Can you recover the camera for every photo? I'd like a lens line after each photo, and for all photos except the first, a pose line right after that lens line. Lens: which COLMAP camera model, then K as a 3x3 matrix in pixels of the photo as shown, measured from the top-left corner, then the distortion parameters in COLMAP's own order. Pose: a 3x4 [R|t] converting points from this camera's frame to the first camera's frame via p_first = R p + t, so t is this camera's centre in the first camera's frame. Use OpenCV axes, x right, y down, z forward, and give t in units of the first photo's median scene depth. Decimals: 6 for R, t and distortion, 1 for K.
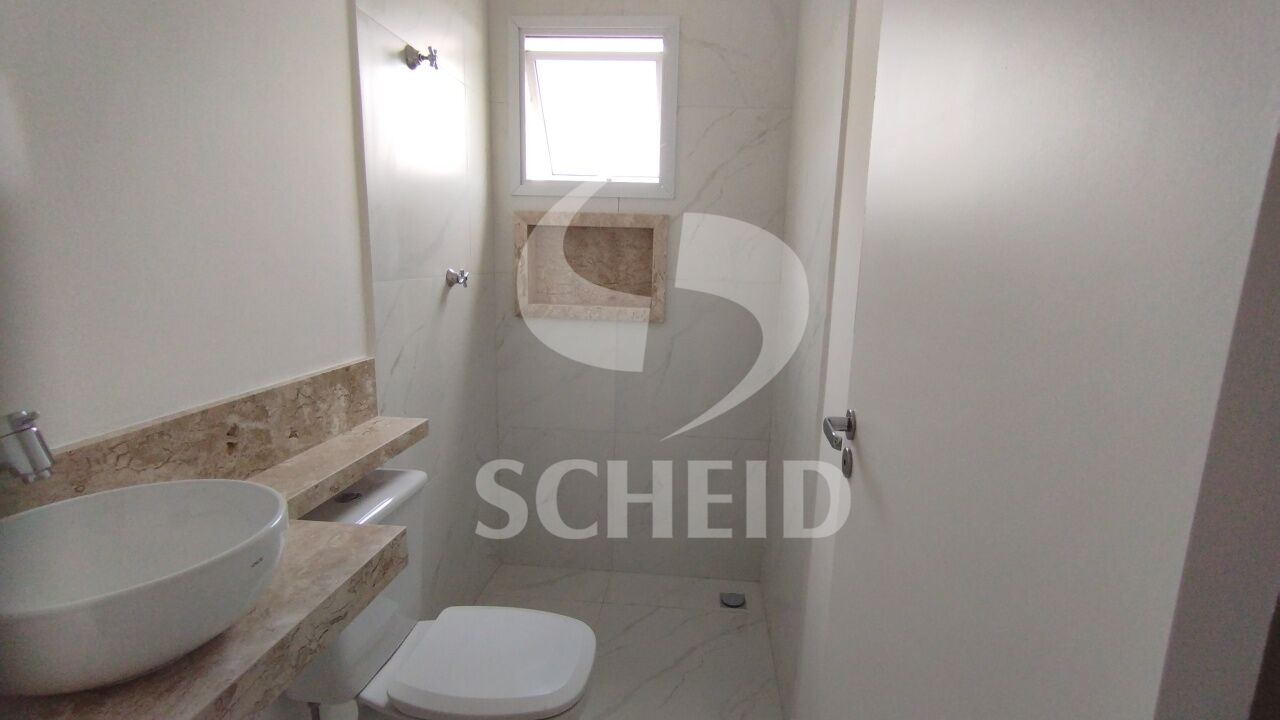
lens RADIAL K [[594.9, 0, 665.2], [0, 594.9, 374.5], [0, 0, 1]] dist [0.003464, -0.001769]
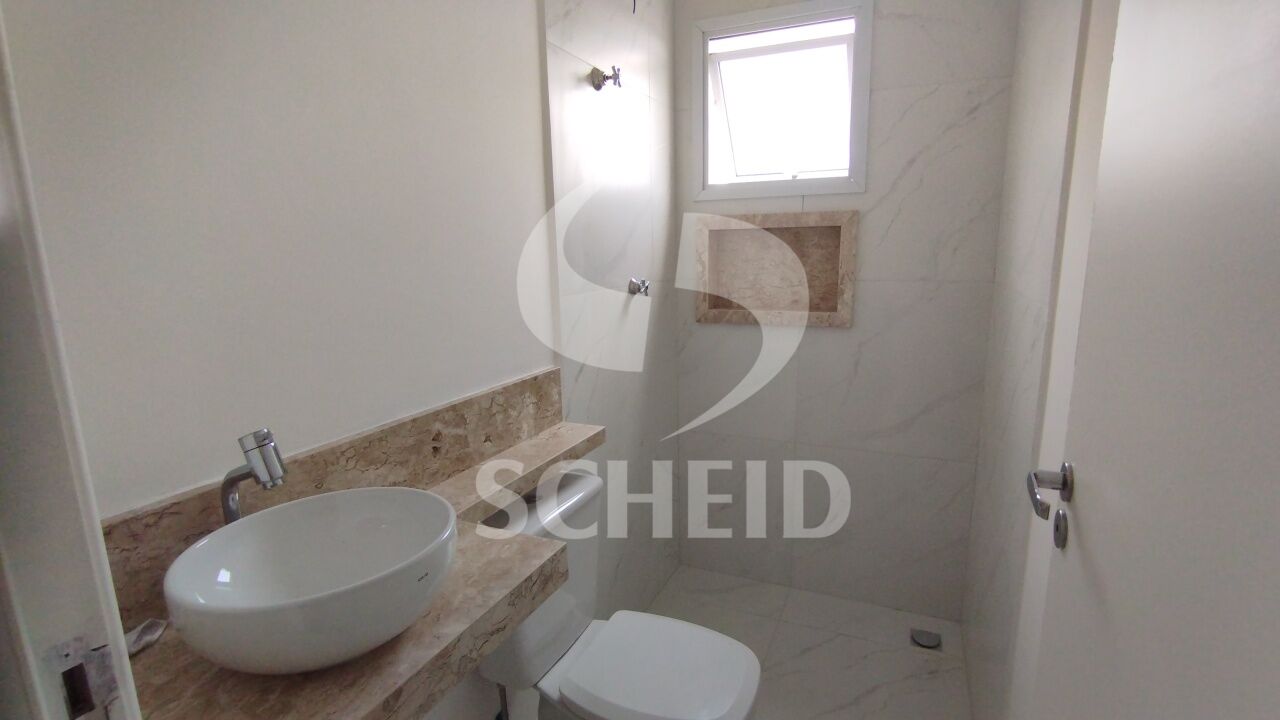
lens RADIAL K [[584.3, 0, 682.0], [0, 584.3, 361.4], [0, 0, 1]] dist [-0.000215, -0.000265]
pose [[0.946598, 0.019597, -0.321819, 0.065691], [-0.016290, 0.999783, 0.012967, -0.066319], [0.322003, -0.007032, 0.946712, 0.093532]]
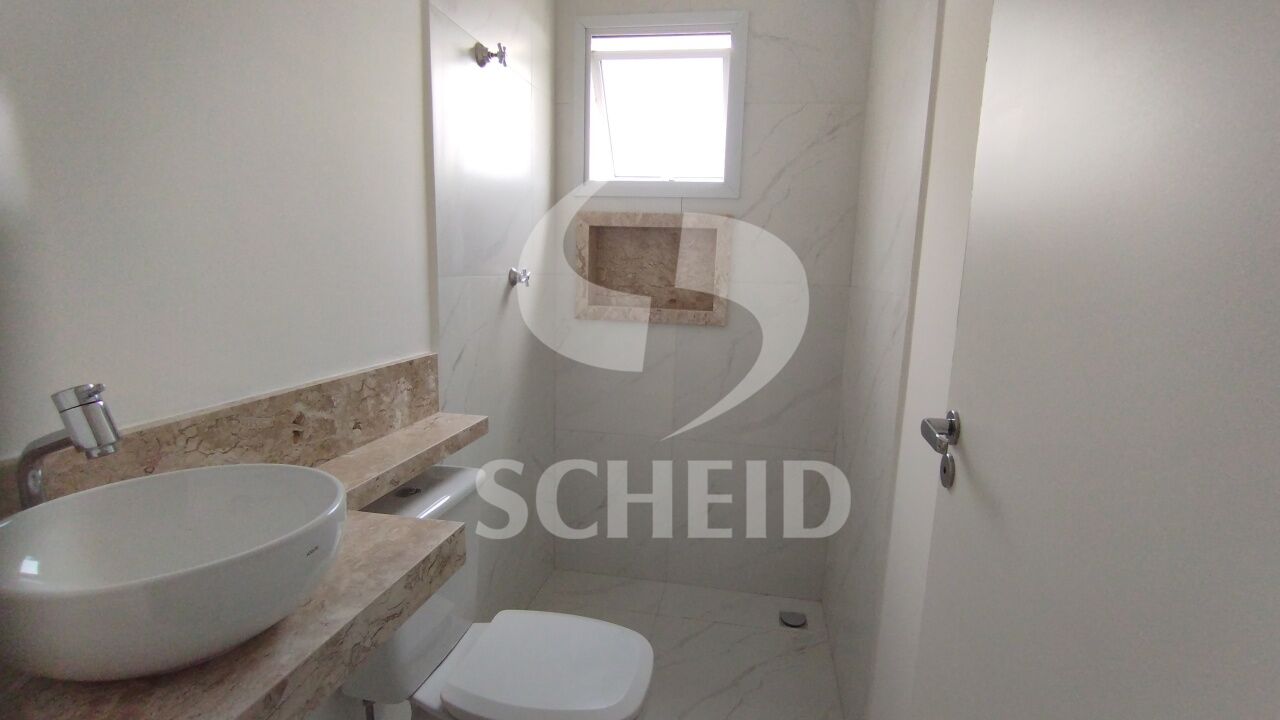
lens RADIAL K [[577.2, 0, 654.1], [0, 577.2, 381.4], [0, 0, 1]] dist [0.001545, 0.000279]
pose [[0.995402, 0.018786, -0.093925, -0.043918], [-0.020633, 0.999611, -0.018740, 0.035122], [0.093536, 0.020592, 0.995403, 0.089606]]
